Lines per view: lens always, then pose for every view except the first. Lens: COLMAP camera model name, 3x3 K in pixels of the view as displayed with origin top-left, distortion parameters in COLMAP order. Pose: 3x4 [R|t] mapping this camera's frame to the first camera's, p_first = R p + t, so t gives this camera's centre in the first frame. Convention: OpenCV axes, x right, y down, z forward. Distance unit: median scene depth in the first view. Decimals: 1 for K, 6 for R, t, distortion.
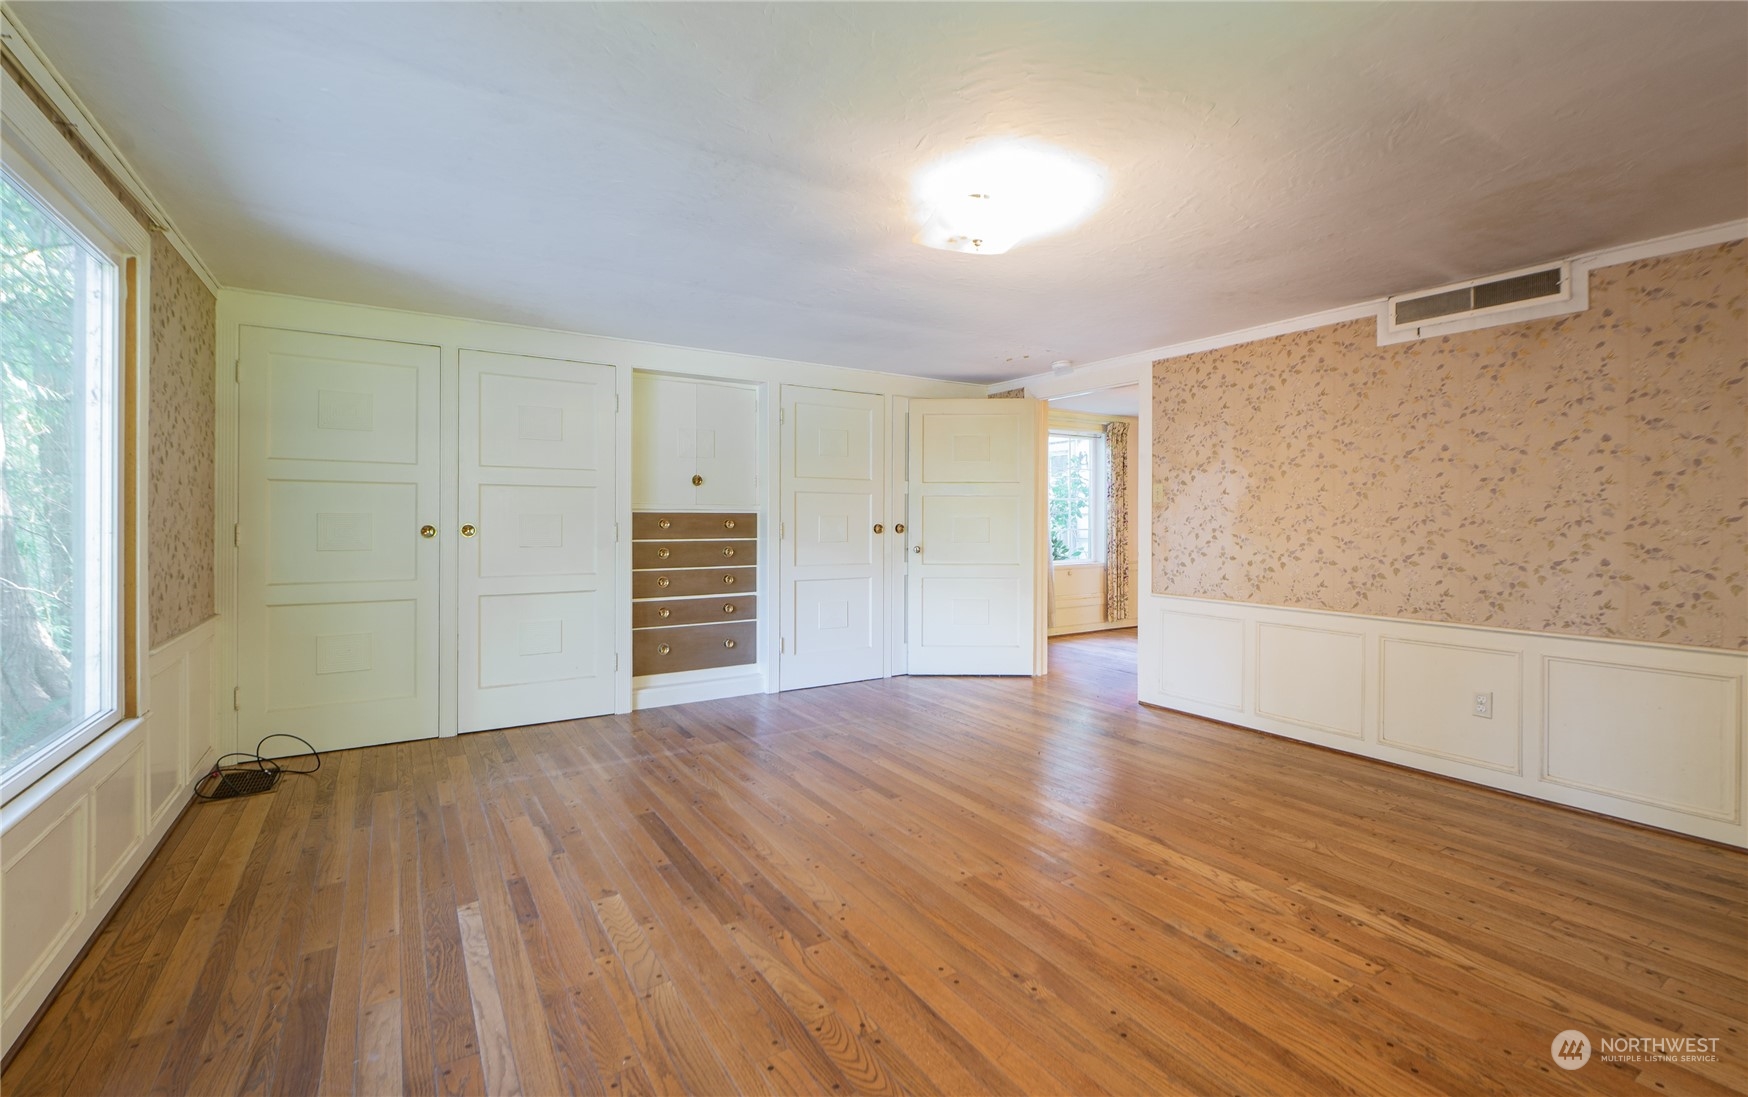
lens RADIAL K [[742.3, 0, 876.4], [0, 742.3, 520.8], [0, 0, 1]] dist [-0.005626, -0.000971]
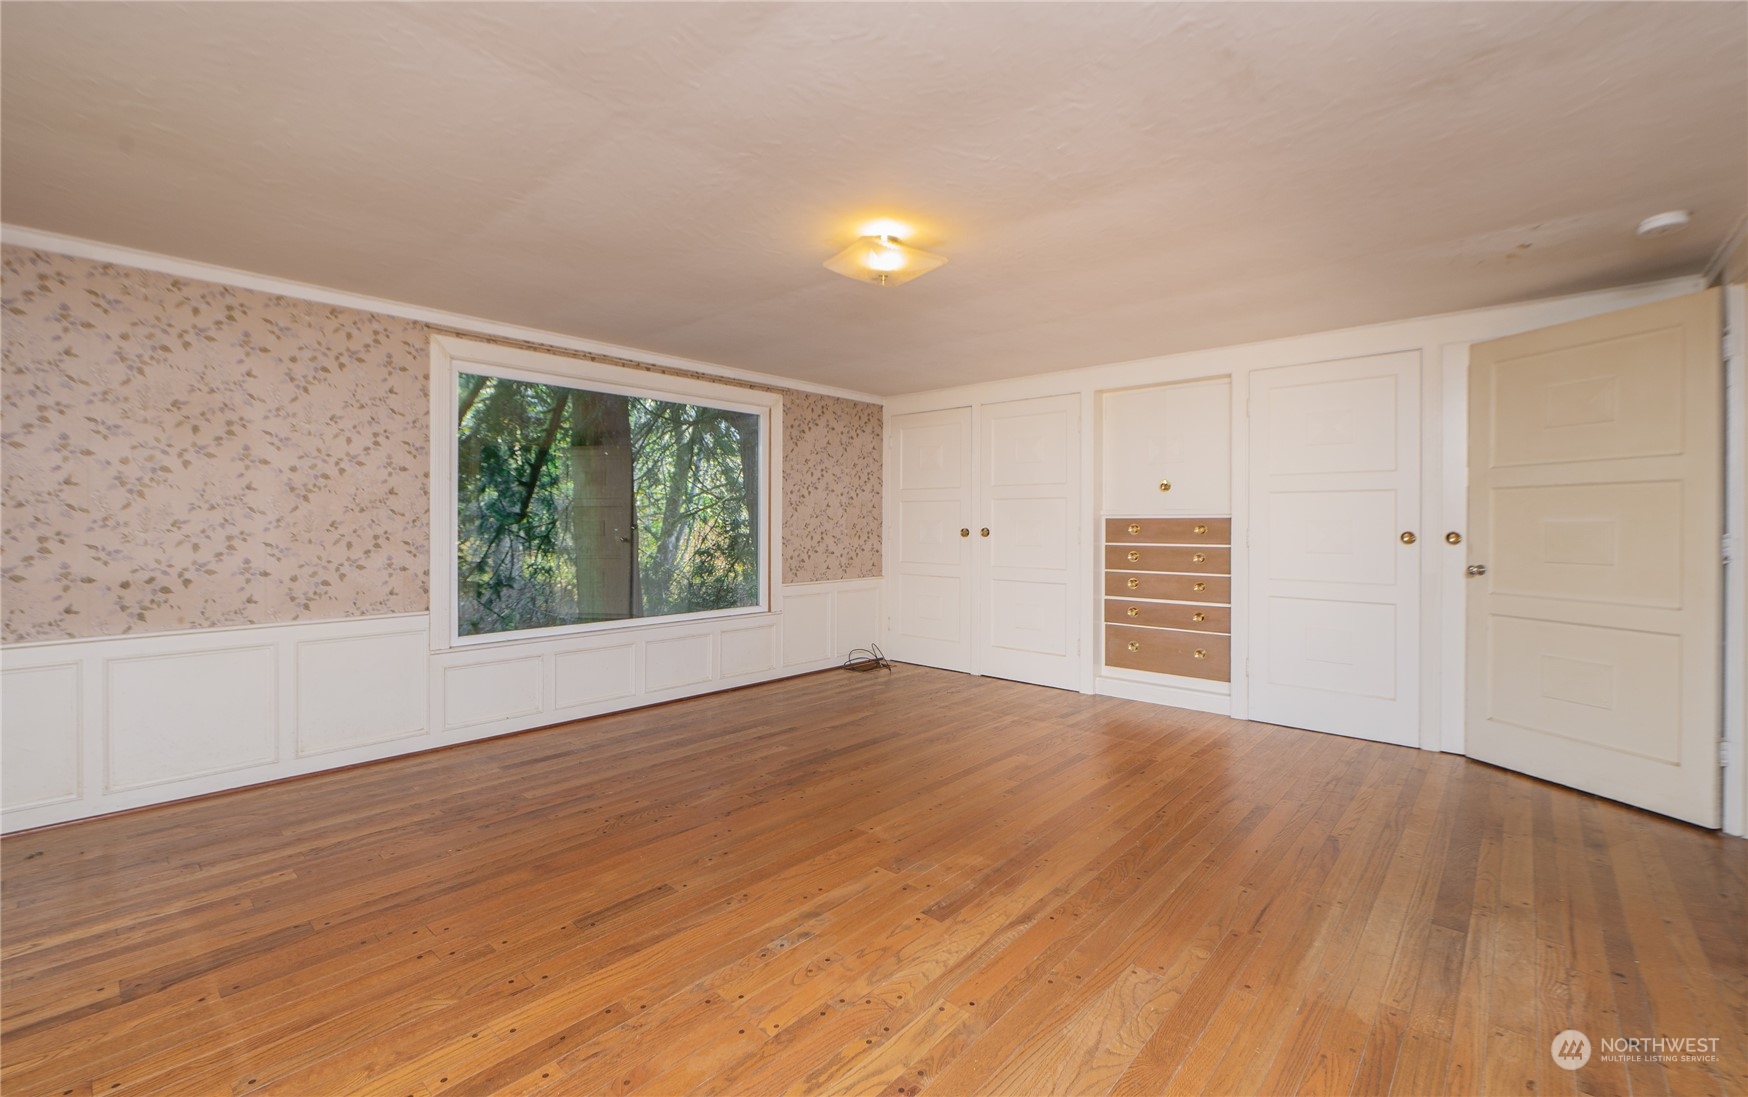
lens RADIAL K [[742.3, 0, 879.0], [0, 742.3, 522.3], [0, 0, 1]] dist [-0.005626, -0.000971]
pose [[0.262905, -0.004326, -0.964812, 1.009347], [-0.003322, 0.999980, -0.005389, 0.002616], [0.964816, 0.004622, 0.262886, 0.574123]]
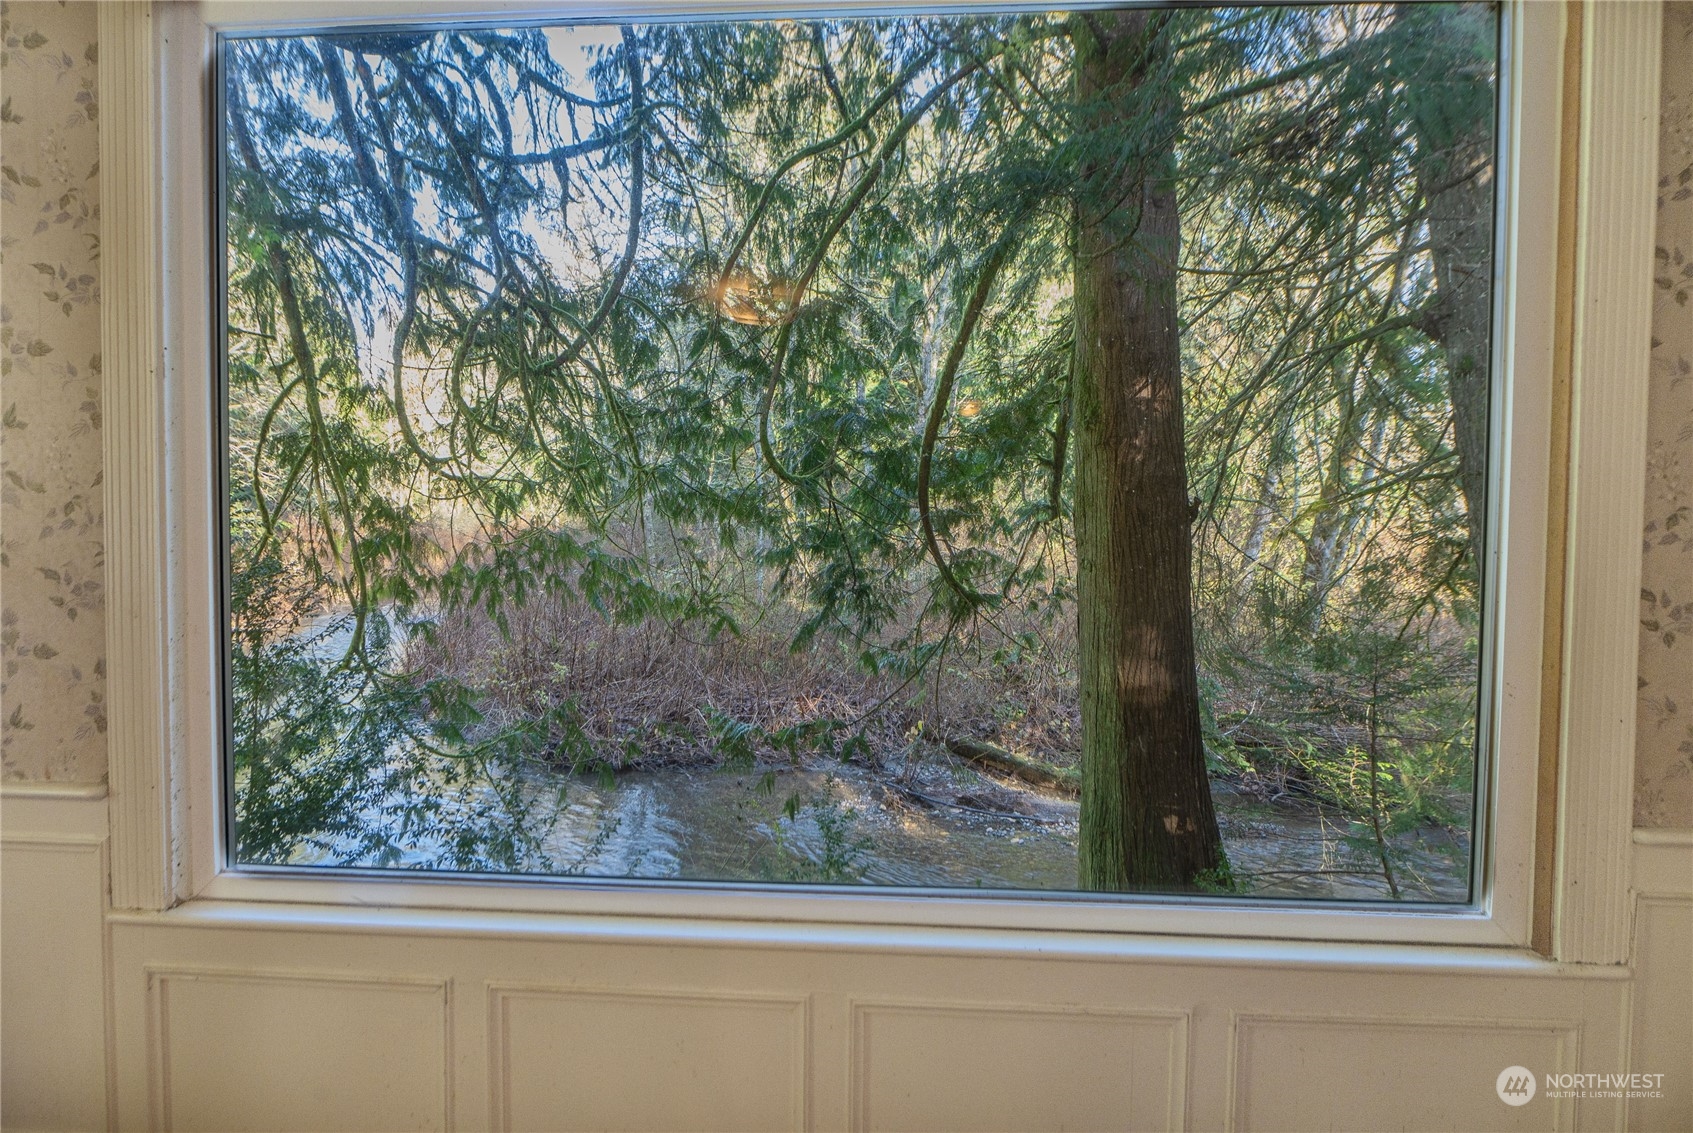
lens RADIAL K [[764.8, 0, 793.1], [0, 764.8, 539.2], [0, 0, 1]] dist [-0.002705, 0.000044]
pose [[-0.594818, 0.016538, -0.803691, -0.278772], [-0.008778, 0.999595, 0.027066, -0.001067], [0.803813, 0.023154, -0.594432, 0.714580]]
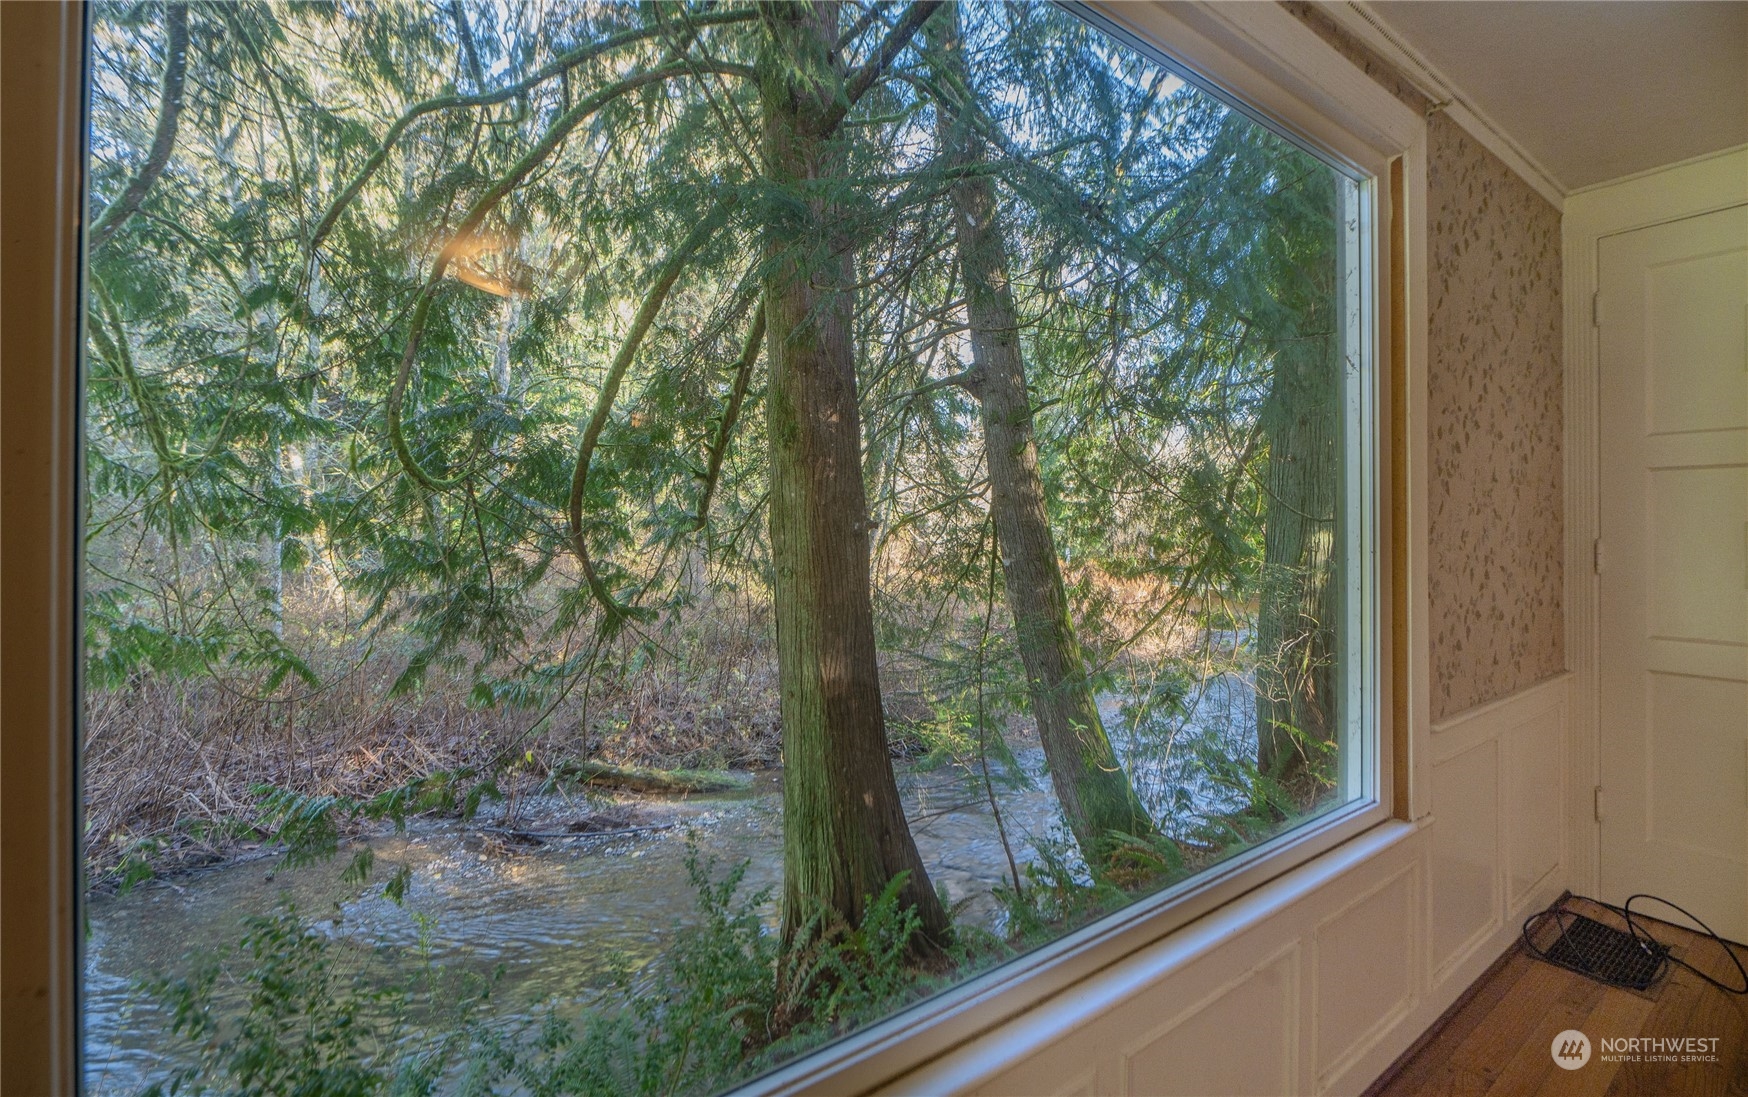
lens RADIAL K [[742.3, 0, 872.3], [0, 742.3, 523.9], [0, 0, 1]] dist [-0.005626, -0.000971]
pose [[0.031075, -0.010411, -0.999463, -0.259630], [-0.000720, 0.999945, -0.010438, -0.002379], [0.999517, 0.001044, 0.031066, 0.379682]]
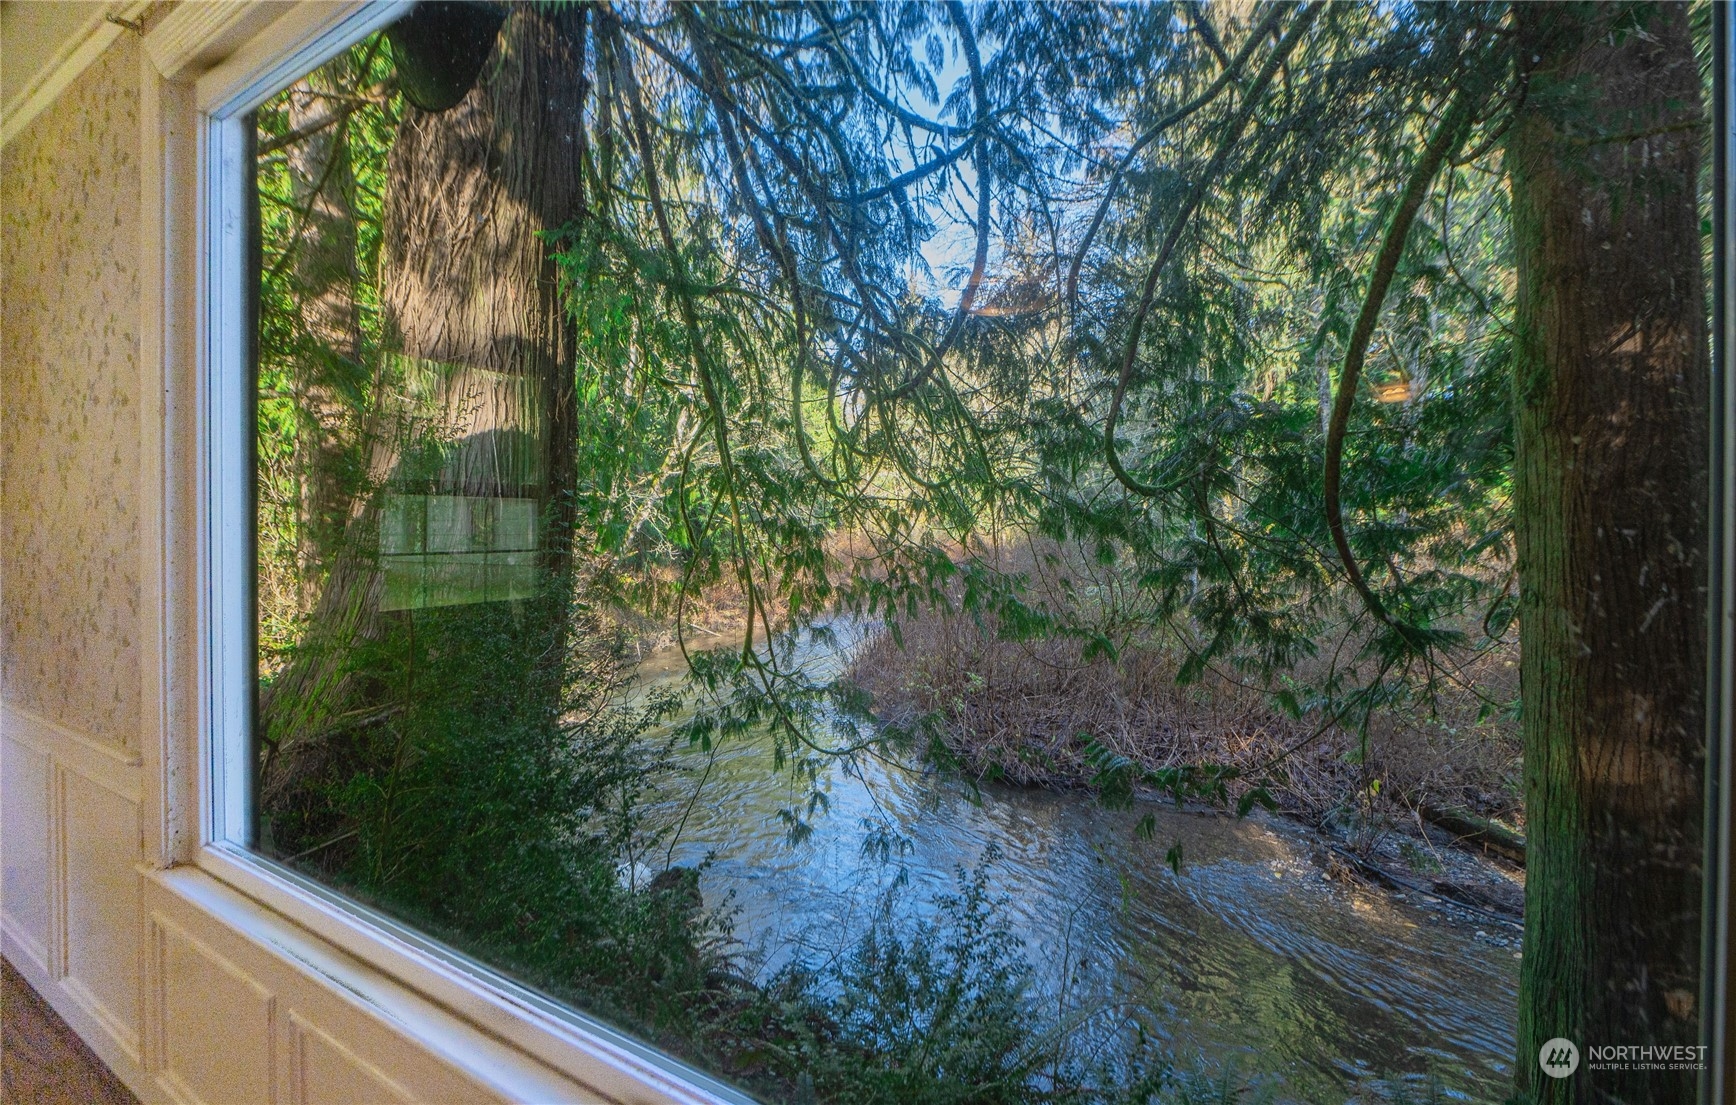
lens RADIAL K [[749.5, 0, 876.2], [0, 749.5, 542.3], [0, 0, 1]] dist [-0.001401, -0.000384]
pose [[-0.895150, 0.002491, -0.445758, -0.560538], [-0.003639, 0.999910, 0.012896, -0.002268], [0.445750, 0.013166, -0.895061, 0.813274]]
